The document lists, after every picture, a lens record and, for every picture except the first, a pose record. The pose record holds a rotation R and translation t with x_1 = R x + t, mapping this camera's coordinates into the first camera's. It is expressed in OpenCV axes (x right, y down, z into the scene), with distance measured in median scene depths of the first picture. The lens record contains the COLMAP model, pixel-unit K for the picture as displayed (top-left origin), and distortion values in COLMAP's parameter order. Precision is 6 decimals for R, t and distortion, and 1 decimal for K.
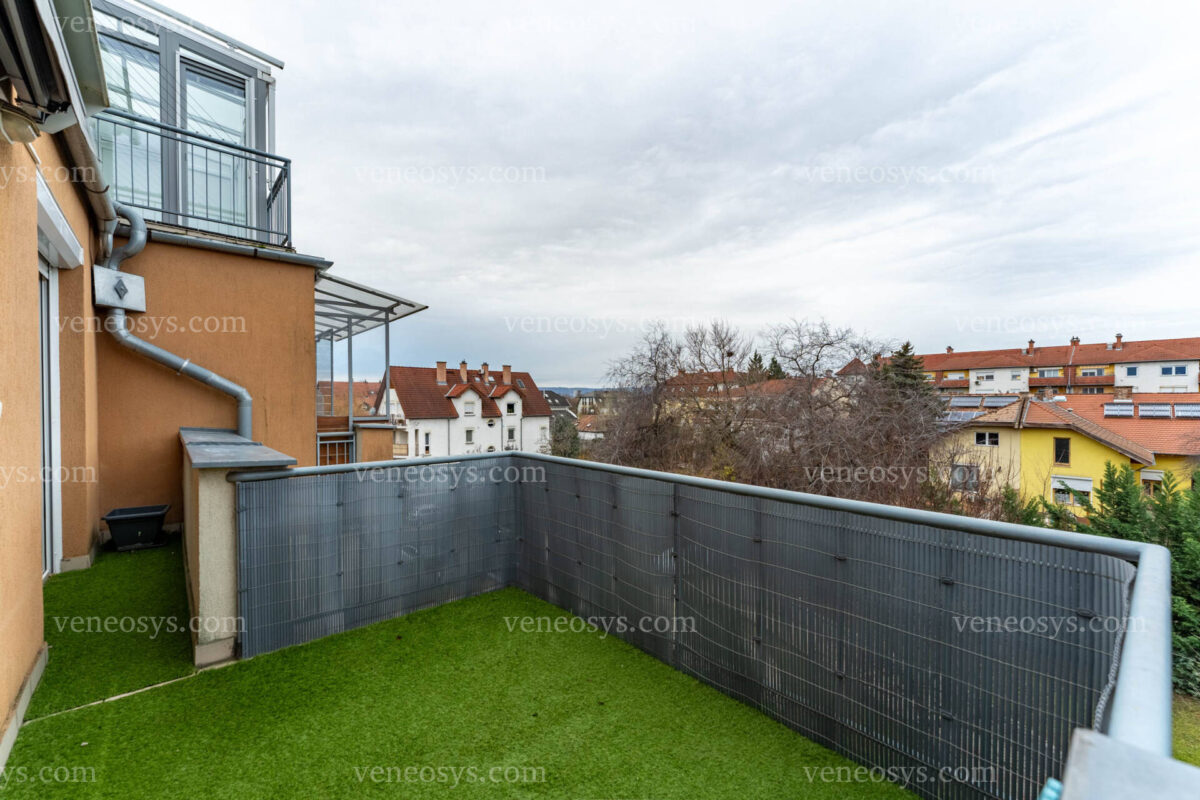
lens RADIAL K [[482.3, 0, 600.5], [0, 482.3, 407.2], [0, 0, 1]] dist [0.003303, -0.000022]
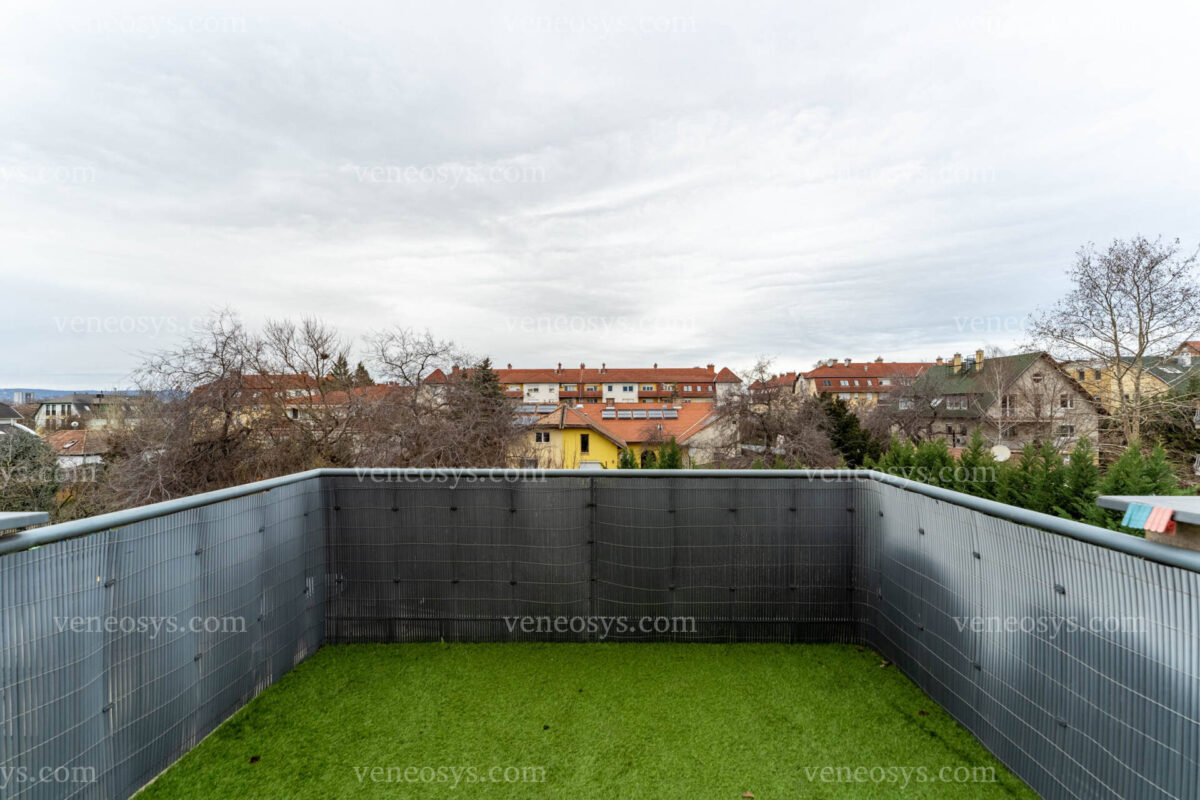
lens RADIAL K [[482.3, 0, 600.5], [0, 482.3, 407.2], [0, 0, 1]] dist [0.003303, -0.000022]
pose [[0.678625, 0.000135, 0.734485, -0.028989], [0.011591, 0.999873, -0.010894, 0.000298], [-0.734394, 0.015906, 0.678537, 0.009556]]
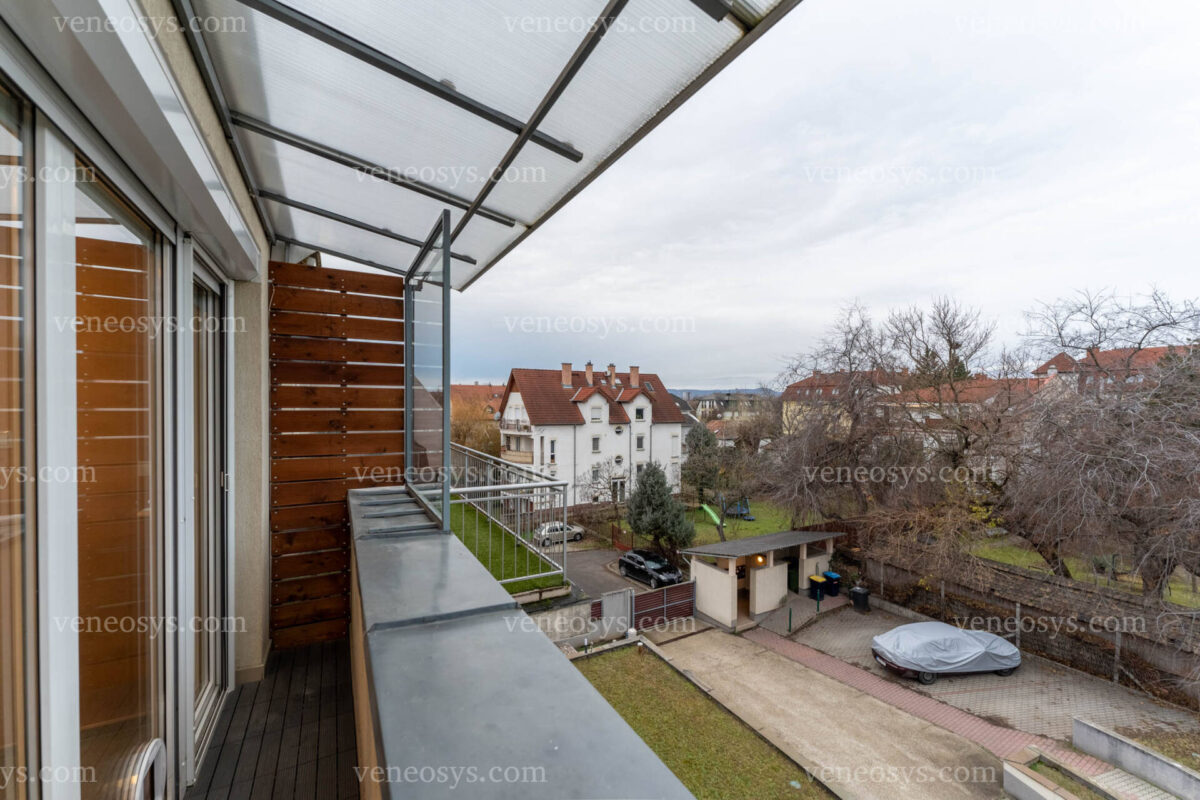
lens RADIAL K [[482.3, 0, 600.5], [0, 482.3, 407.2], [0, 0, 1]] dist [0.003303, -0.000022]
pose [[0.974948, 0.006040, -0.222350, -0.061167], [-0.006891, 0.999972, -0.003053, -0.007479], [0.222325, 0.004509, 0.974962, 0.112661]]
